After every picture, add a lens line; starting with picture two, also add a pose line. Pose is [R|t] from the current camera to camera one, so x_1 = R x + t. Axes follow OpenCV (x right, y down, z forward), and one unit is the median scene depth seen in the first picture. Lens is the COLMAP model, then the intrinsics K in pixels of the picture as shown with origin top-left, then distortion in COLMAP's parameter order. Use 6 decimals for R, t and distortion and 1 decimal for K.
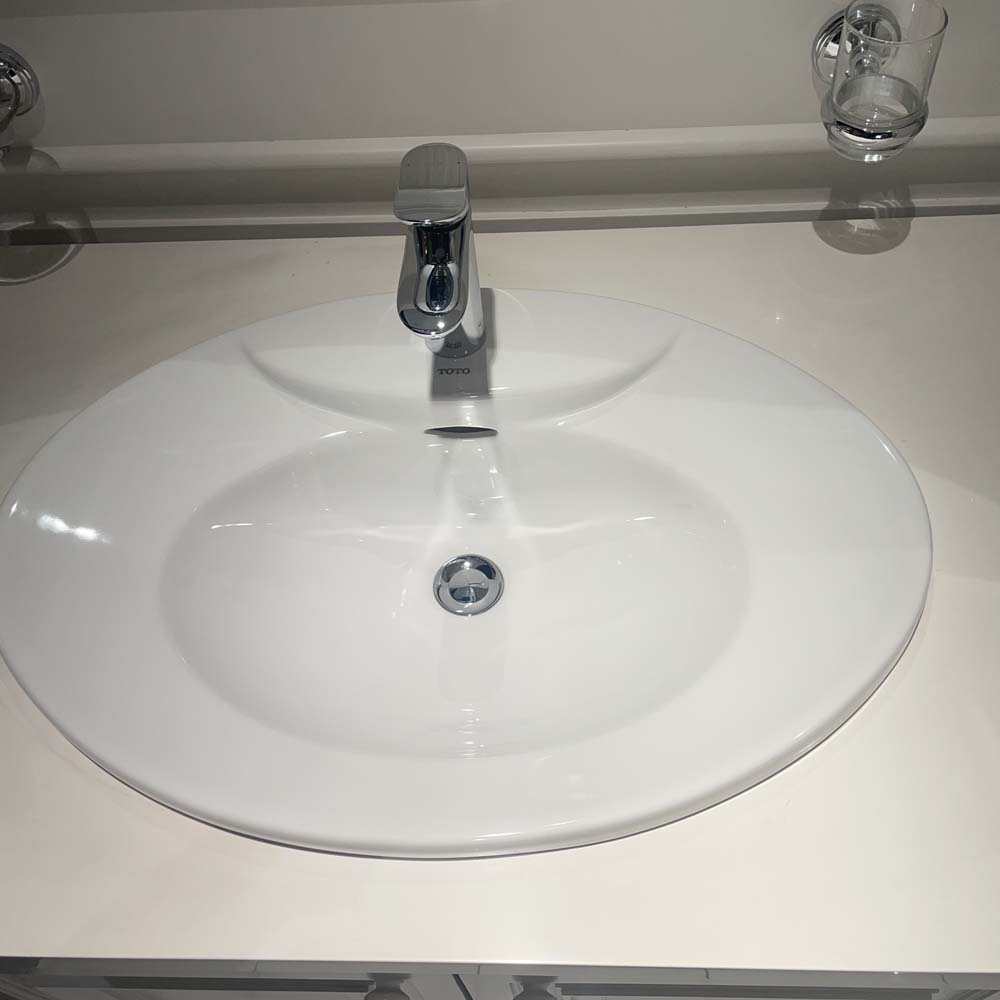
lens RADIAL K [[1057.6, 0, 513.1], [0, 1057.6, 485.8], [0, 0, 1]] dist [0.033029, -0.042086]
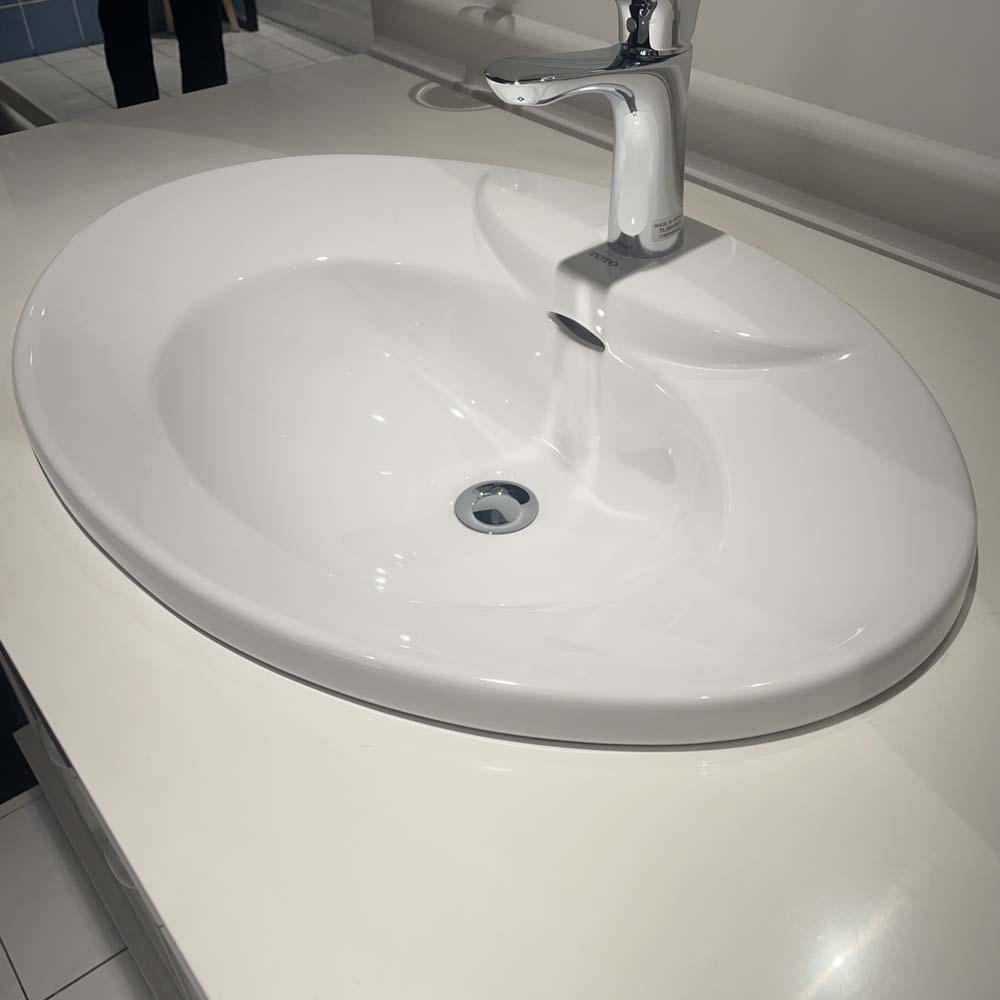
lens RADIAL K [[1057.6, 0, 513.1], [0, 1057.6, 485.8], [0, 0, 1]] dist [0.033029, -0.042086]
pose [[0.648794, 0.503584, -0.570499, 0.467664], [-0.633217, 0.773054, -0.037738, 0.110015], [0.422022, 0.385734, 0.820431, 0.320652]]
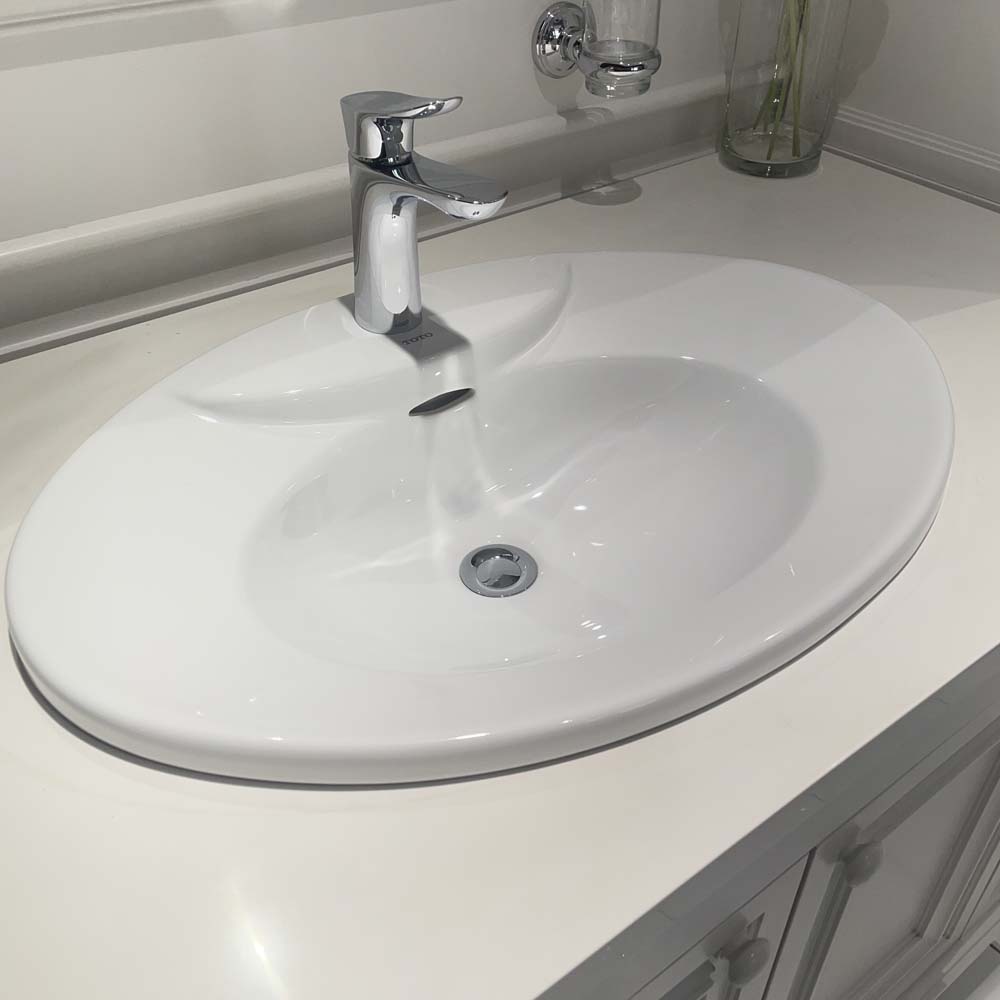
lens RADIAL K [[1057.6, 0, 513.1], [0, 1057.6, 485.8], [0, 0, 1]] dist [0.033029, -0.042086]
pose [[0.771185, -0.320839, 0.549851, -0.538956], [0.483728, 0.856825, -0.178486, 0.210422], [-0.413861, 0.403624, 0.815969, 0.235295]]
